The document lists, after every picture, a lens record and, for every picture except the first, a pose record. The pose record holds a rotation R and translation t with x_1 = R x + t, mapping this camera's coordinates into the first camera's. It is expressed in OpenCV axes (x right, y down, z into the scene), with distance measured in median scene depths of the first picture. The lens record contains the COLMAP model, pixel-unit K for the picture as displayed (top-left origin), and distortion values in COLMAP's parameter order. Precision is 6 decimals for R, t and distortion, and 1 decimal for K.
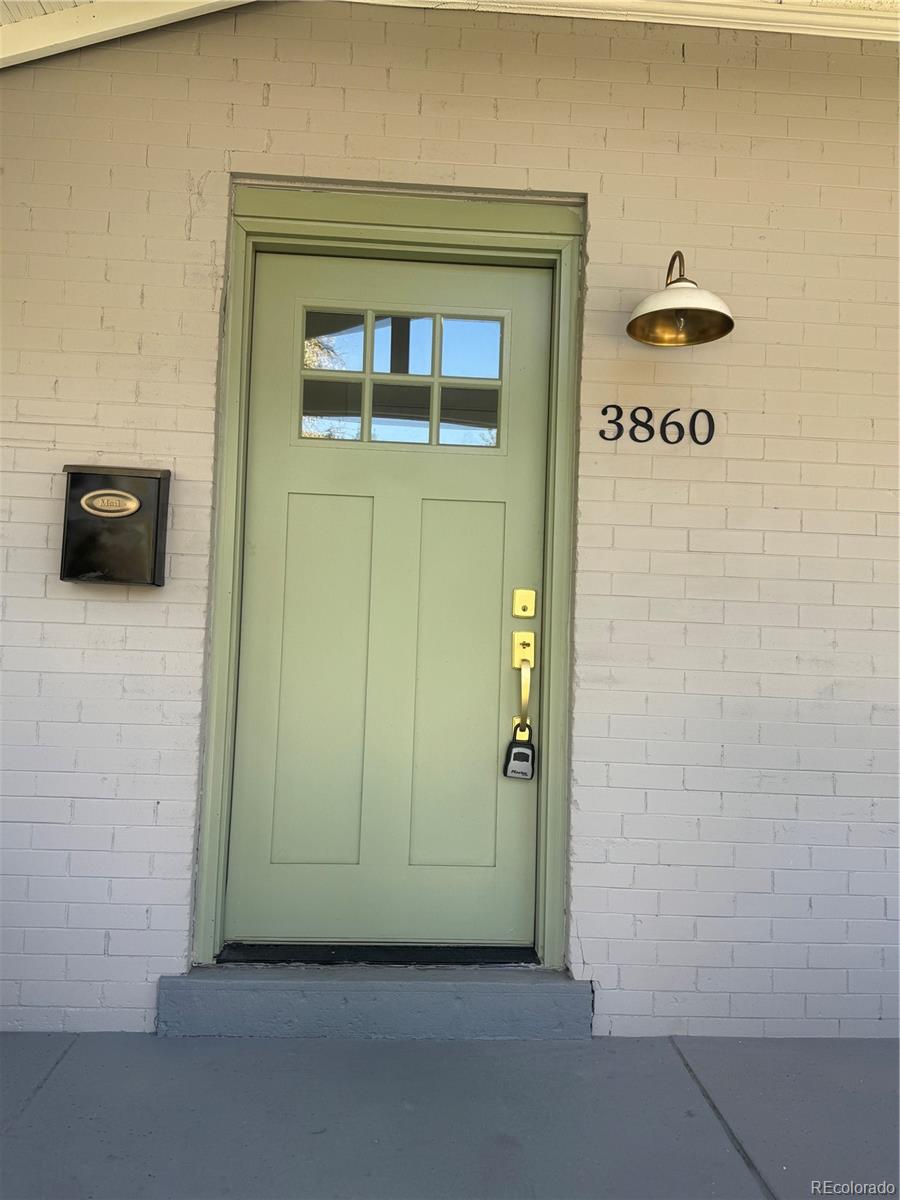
lens RADIAL K [[756.0, 0, 450.0], [0, 756.0, 600.0], [0, 0, 1]] dist [0.001161, 0.000191]
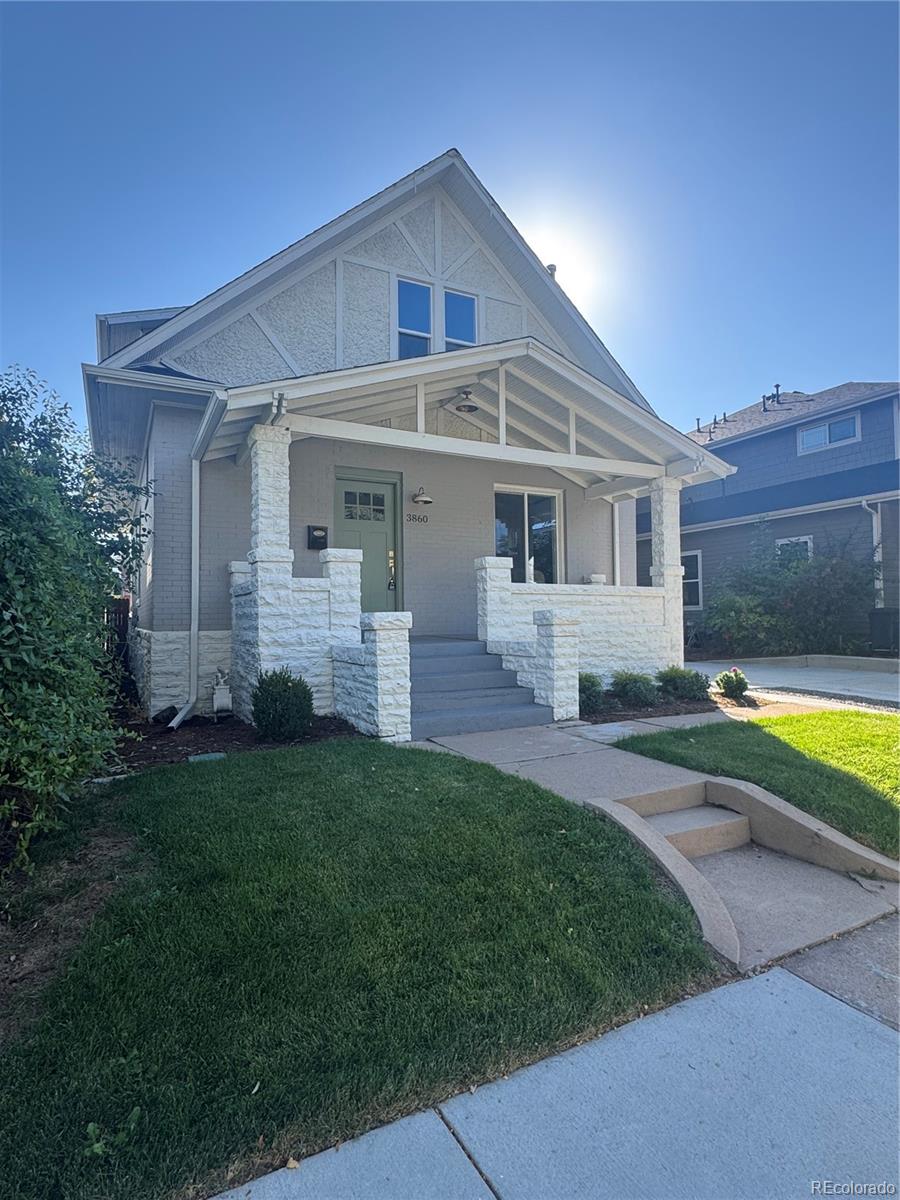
lens RADIAL K [[657.2, 0, 450.0], [0, 657.2, 600.0], [0, 0, 1]] dist [-0.001050, -0.000397]
pose [[0.905268, -0.032177, 0.423622, -1.452650], [0.020994, 0.999298, 0.031039, 0.189011], [-0.424323, -0.019205, 0.905307, -3.189817]]
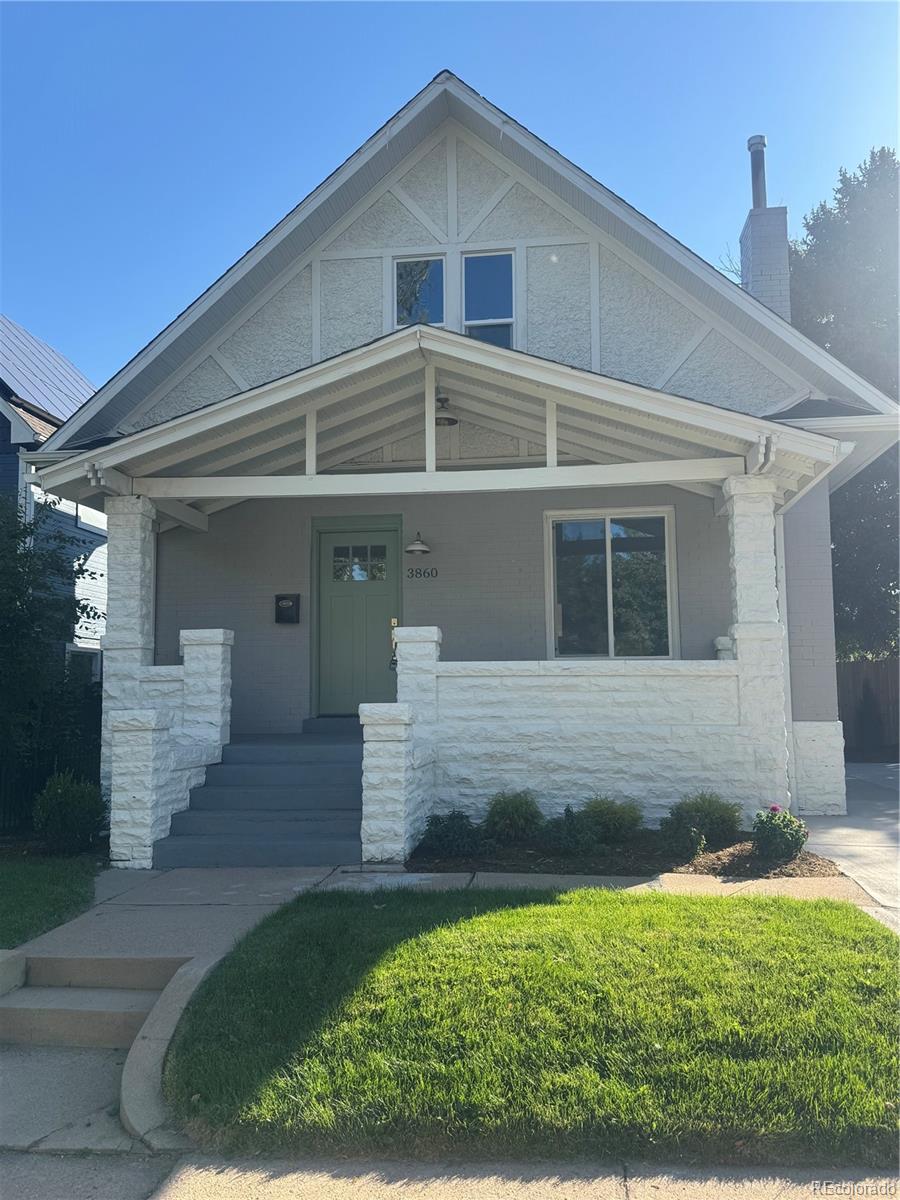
lens RADIAL K [[965.7, 0, 450.0], [0, 965.7, 600.0], [0, 0, 1]] dist [0.210886, -0.442486]
pose [[0.984632, -0.063267, -0.162782, 1.222885], [0.054535, 0.996851, -0.057565, 0.194024], [0.165911, 0.047803, 0.984981, -3.851507]]
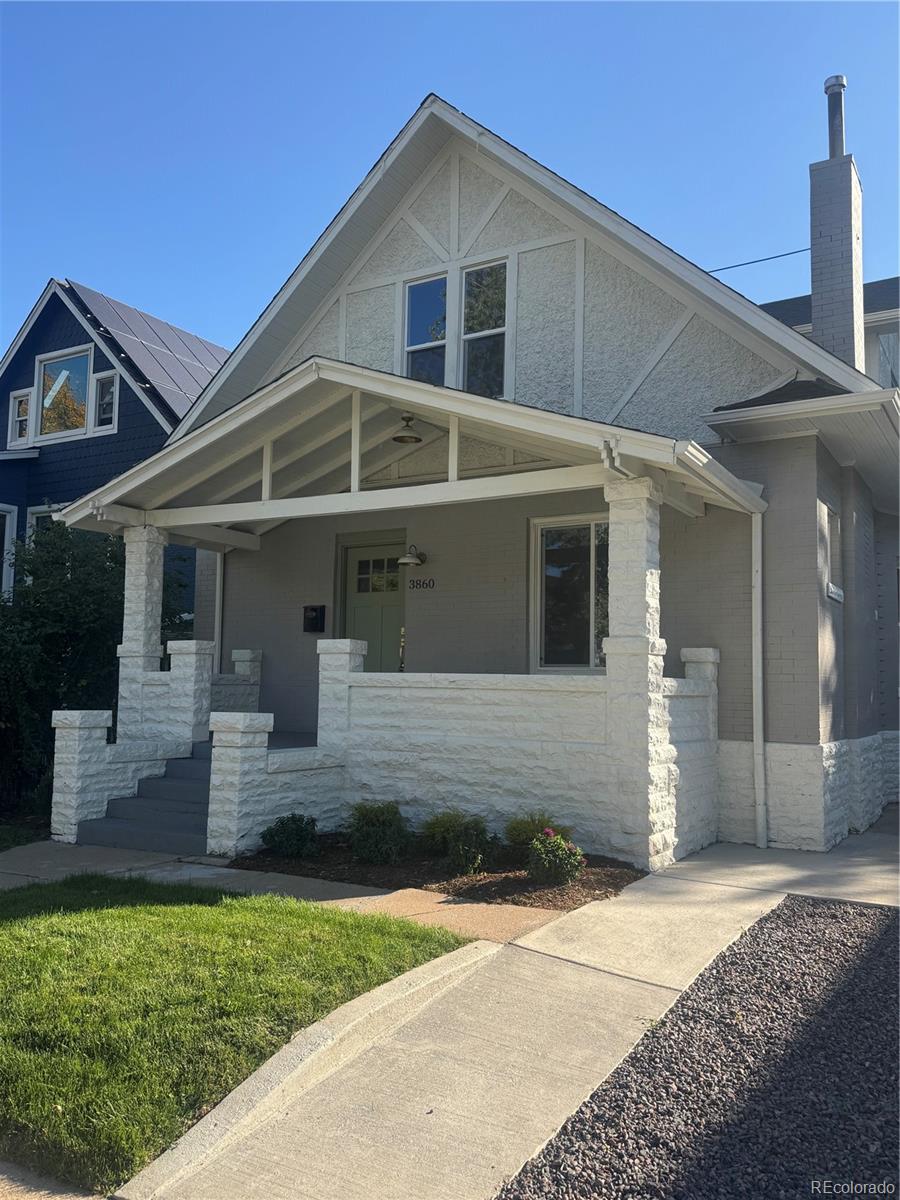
lens RADIAL K [[972.9, 0, 450.0], [0, 972.9, 600.0], [0, 0, 1]] dist [0.214783, -0.449312]
pose [[0.837802, -0.074089, -0.540924, 3.222042], [0.043207, 0.996640, -0.069588, 0.216494], [0.544262, 0.034929, 0.838188, -3.256862]]
